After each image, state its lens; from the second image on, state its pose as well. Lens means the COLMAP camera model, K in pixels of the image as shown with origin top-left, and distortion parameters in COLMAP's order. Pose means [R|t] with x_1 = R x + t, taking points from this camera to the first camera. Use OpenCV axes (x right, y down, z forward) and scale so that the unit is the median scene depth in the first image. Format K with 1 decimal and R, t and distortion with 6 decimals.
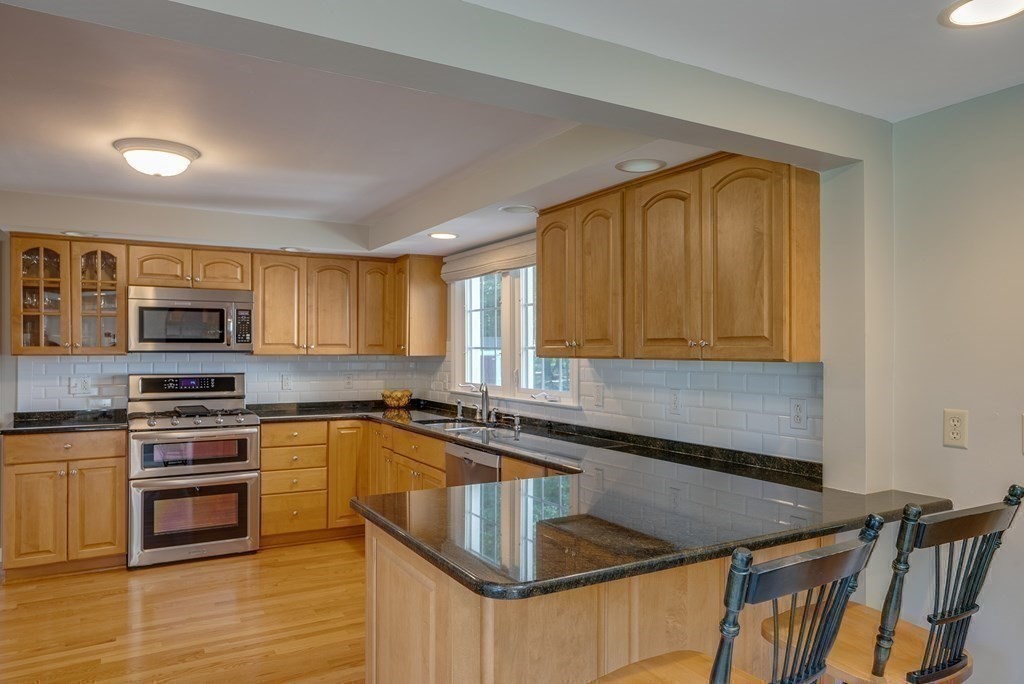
lens RADIAL K [[690.2, 0, 527.8], [0, 690.2, 349.4], [0, 0, 1]] dist [-0.025597, 0.040423]
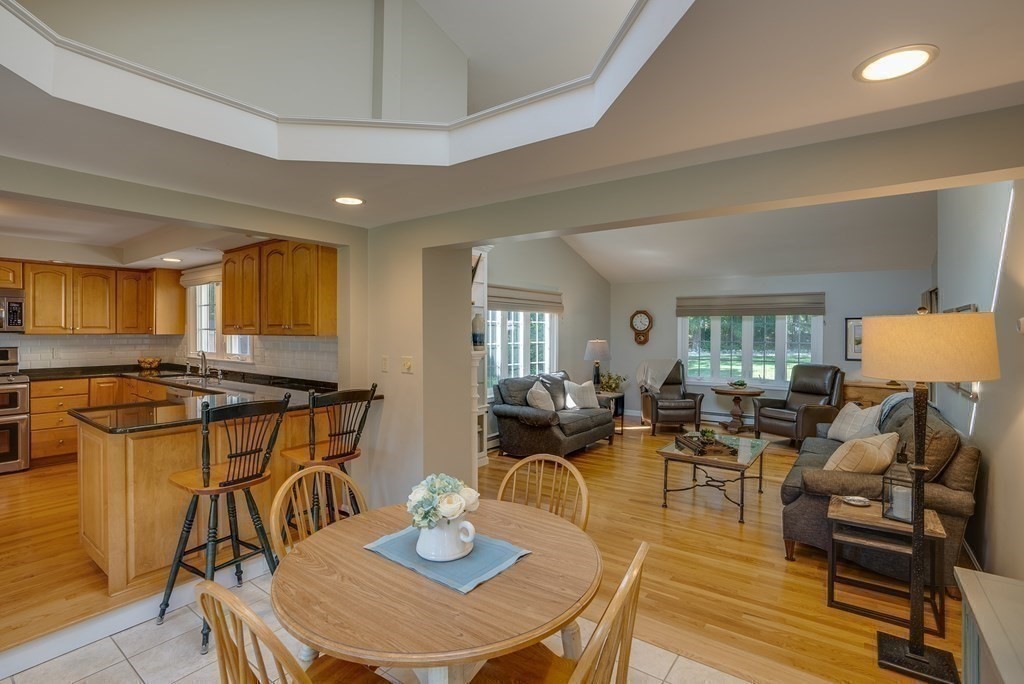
lens RADIAL K [[489.6, 0, 510.5], [0, 489.6, 331.7], [0, 0, 1]] dist [-0.065283, 0.028539]
pose [[0.925801, -0.001941, 0.378006, 0.174252], [0.000482, 0.999992, 0.003953, -0.000320], [-0.378011, -0.003478, 0.925795, -0.303802]]
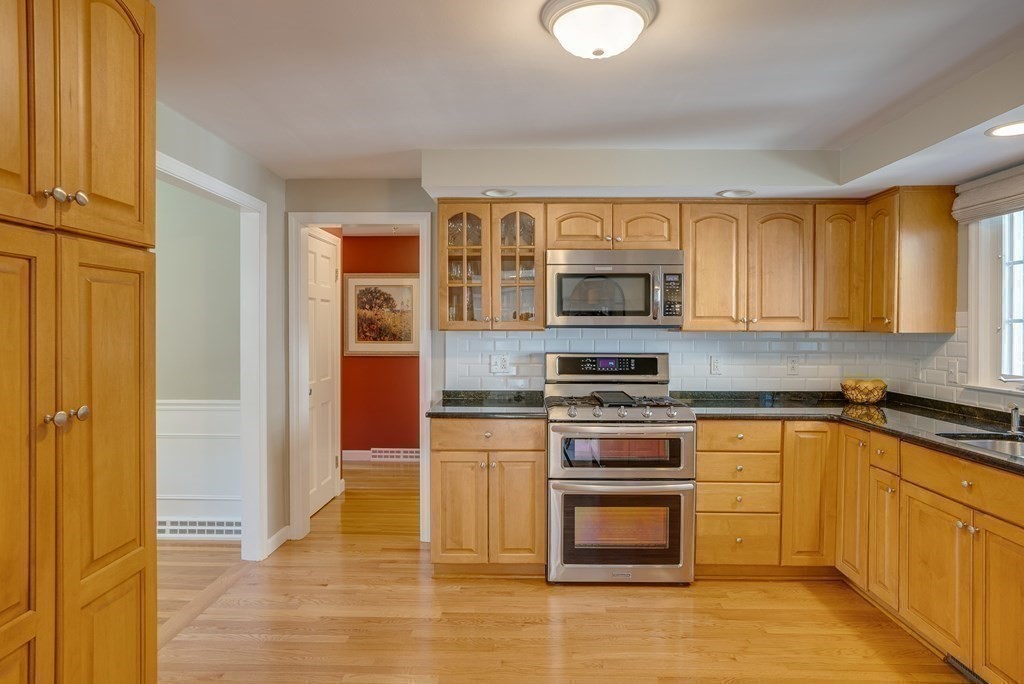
lens RADIAL K [[610.7, 0, 539.0], [0, 610.7, 332.0], [0, 0, 1]] dist [-0.001360, 0.000067]
pose [[0.870800, 0.002874, -0.491629, -0.205856], [0.000305, 0.999980, 0.006387, 0.005008], [0.491637, -0.005712, 0.870782, 0.317718]]
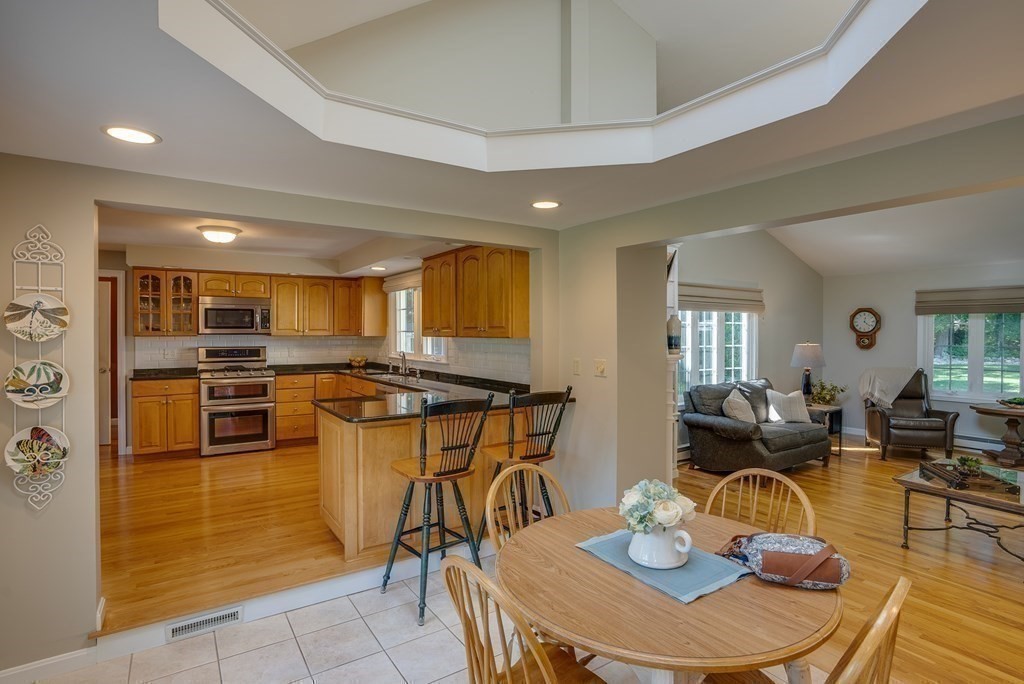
lens RADIAL K [[519.2, 0, 511.0], [0, 519.2, 334.9], [0, 0, 1]] dist [-0.061091, 0.031739]
pose [[0.998786, -0.002100, 0.049222, 0.140900], [0.001782, 0.999977, 0.006517, -0.001519], [-0.049235, -0.006421, 0.998767, -0.318539]]
